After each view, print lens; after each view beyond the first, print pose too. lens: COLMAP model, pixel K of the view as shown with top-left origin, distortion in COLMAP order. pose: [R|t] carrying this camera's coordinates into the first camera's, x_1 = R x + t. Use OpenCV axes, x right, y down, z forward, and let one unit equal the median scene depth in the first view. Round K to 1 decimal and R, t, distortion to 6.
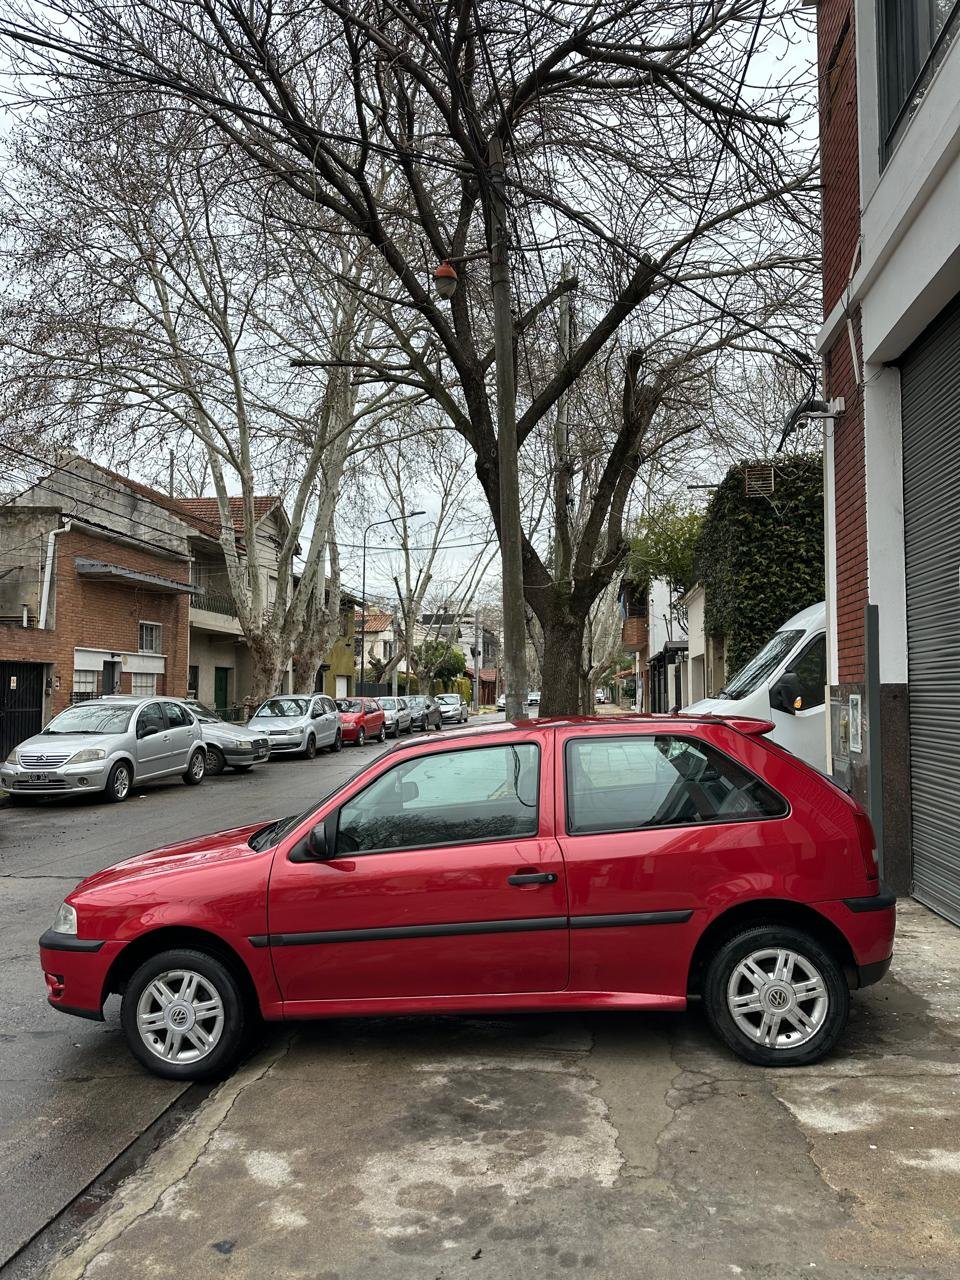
lens RADIAL K [[944.4, 0, 487.3], [0, 944.4, 642.6], [0, 0, 1]] dist [0.044693, -0.041756]
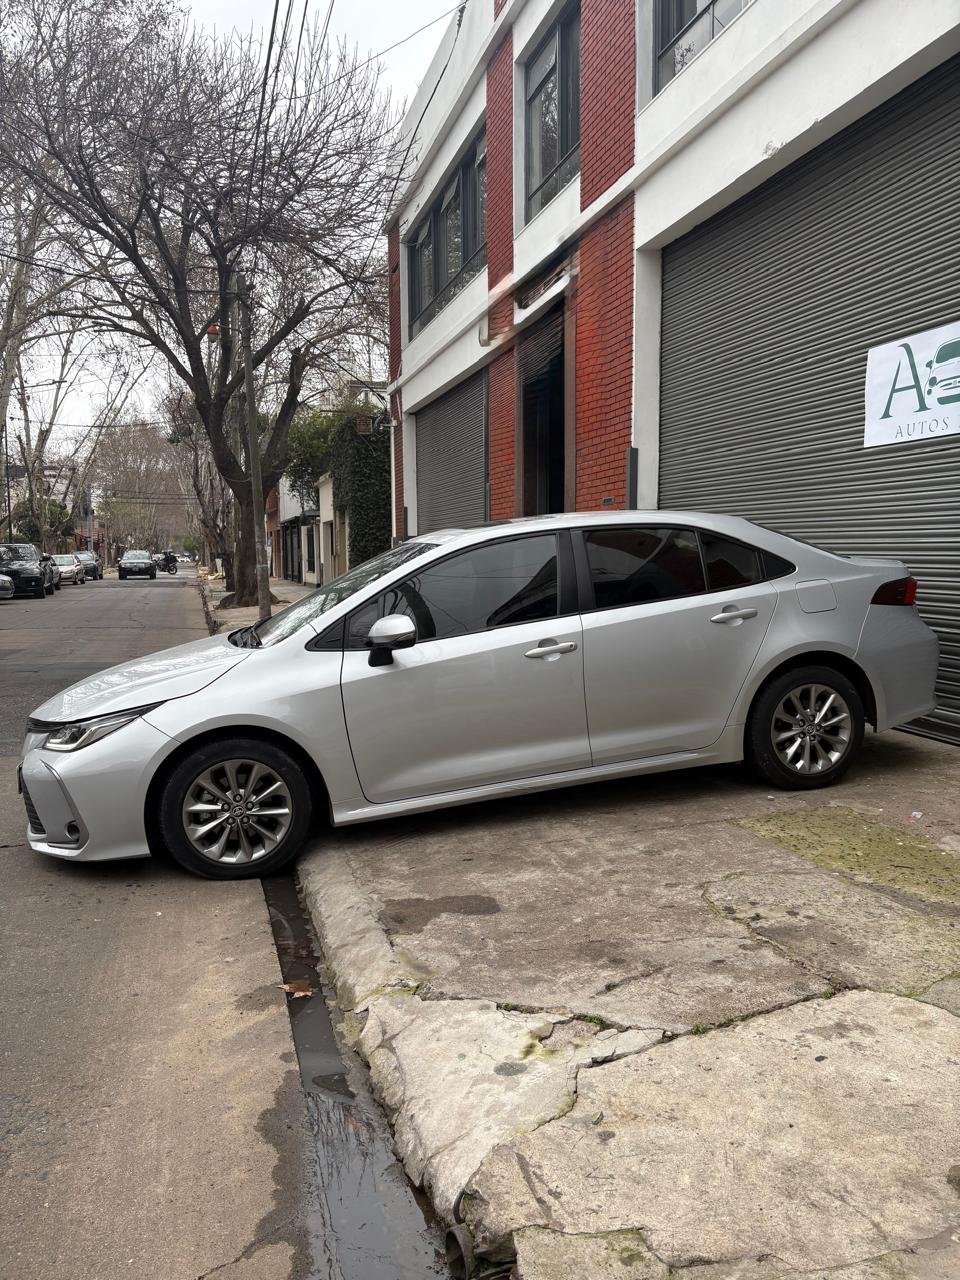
lens RADIAL K [[944.4, 0, 487.3], [0, 944.4, 642.6], [0, 0, 1]] dist [0.044693, -0.041756]
pose [[0.919298, -0.037640, 0.391759, -0.169216], [-0.019488, 0.989841, 0.140834, -0.014605], [-0.393080, -0.137103, 0.909225, -0.599837]]
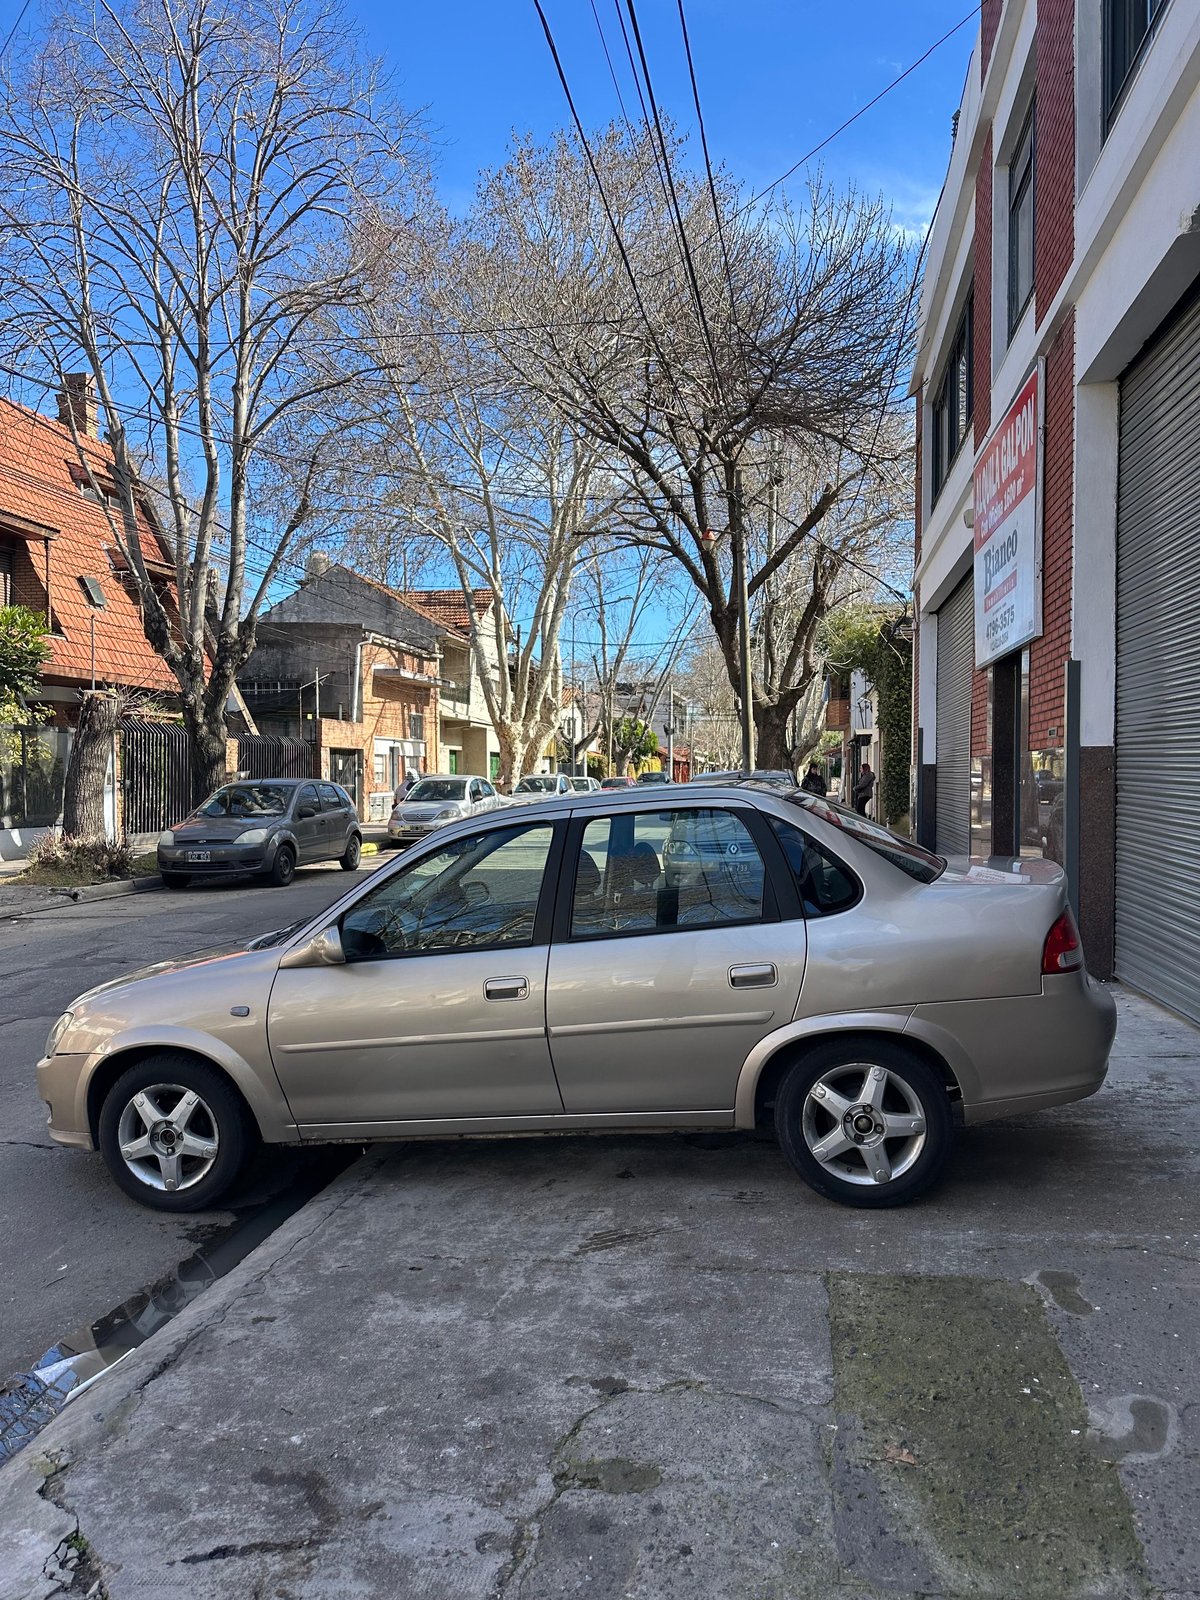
lens RADIAL K [[1116.5, 0, 603.5], [0, 1116.5, 798.1], [0, 0, 1]] dist [0.011001, 0.005218]
pose [[0.998100, 0.000257, -0.061607, -0.057341], [0.004293, 0.997270, 0.073714, -0.026618], [0.061458, -0.073838, 0.995375, -0.588934]]
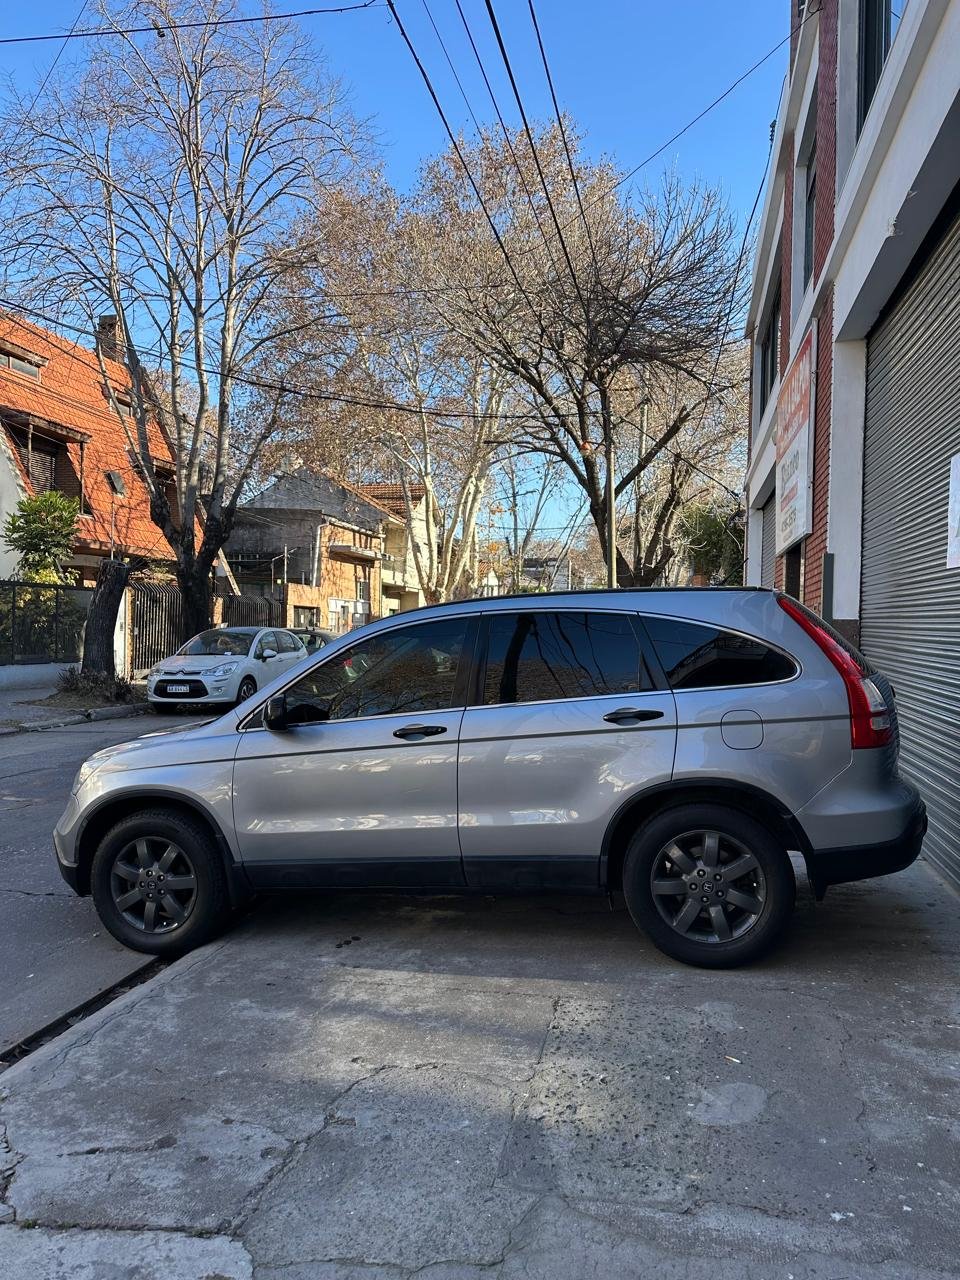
lens RADIAL K [[887.5, 0, 471.5], [0, 887.5, 636.2], [0, 0, 1]] dist [0.021145, -0.001194]
pose [[0.993392, 0.020132, -0.112992, -0.033049], [-0.013380, 0.998096, 0.060203, -0.029535], [0.113989, -0.058293, 0.991770, -0.607273]]
